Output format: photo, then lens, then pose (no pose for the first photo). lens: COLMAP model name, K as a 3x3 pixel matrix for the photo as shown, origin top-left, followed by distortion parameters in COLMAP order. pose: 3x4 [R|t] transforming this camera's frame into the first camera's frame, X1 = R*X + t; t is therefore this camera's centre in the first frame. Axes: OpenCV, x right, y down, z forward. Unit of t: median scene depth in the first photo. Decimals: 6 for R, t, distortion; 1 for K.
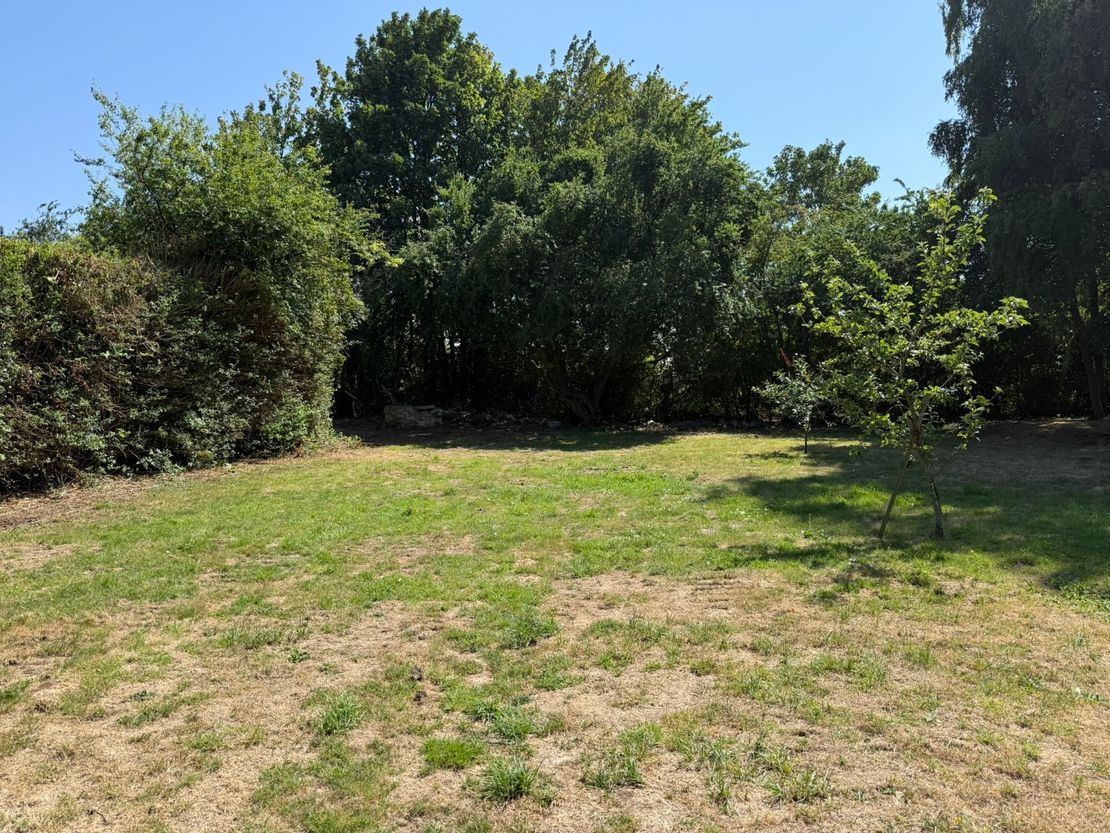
lens RADIAL K [[781.9, 0, 555.0], [0, 781.9, 416.5], [0, 0, 1]] dist [-0.001410, -0.002695]
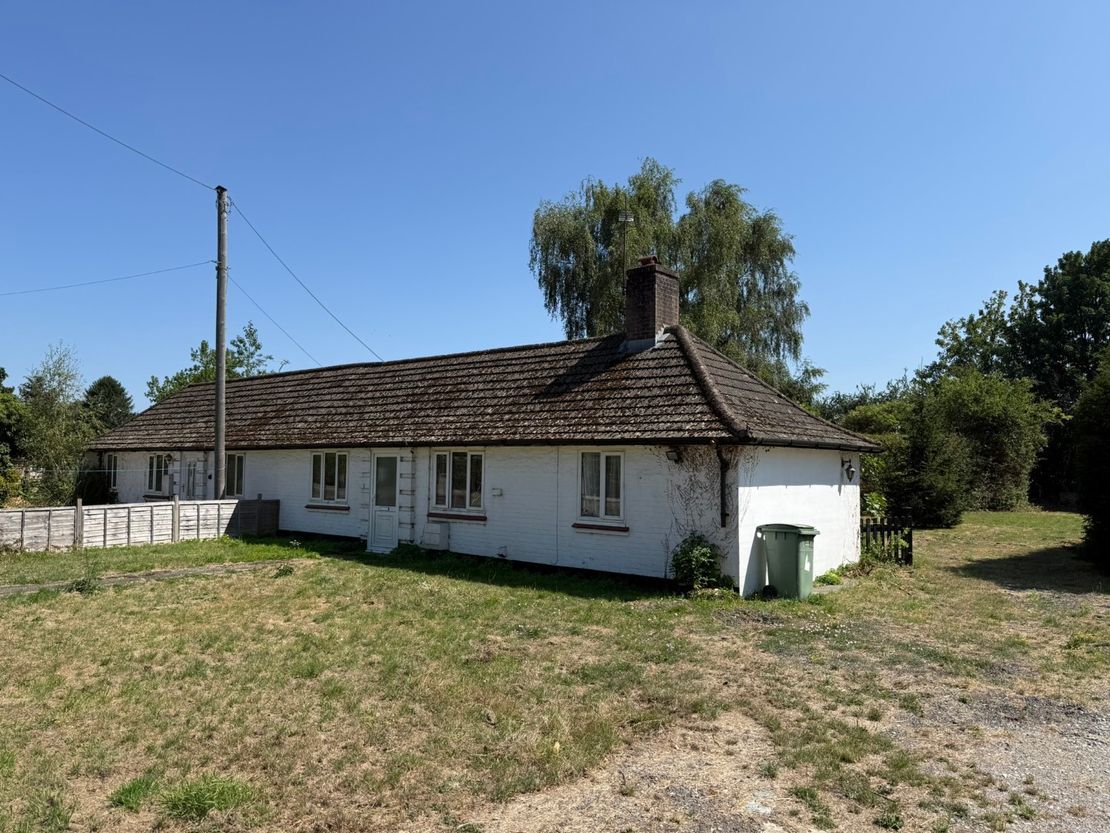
lens RADIAL K [[781.9, 0, 555.0], [0, 781.9, 416.5], [0, 0, 1]] dist [-0.001410, -0.002695]
pose [[0.698856, -0.004082, -0.715250, 0.330975], [-0.065177, 0.995460, -0.069363, 0.018333], [0.712286, 0.095093, 0.695418, -1.400594]]
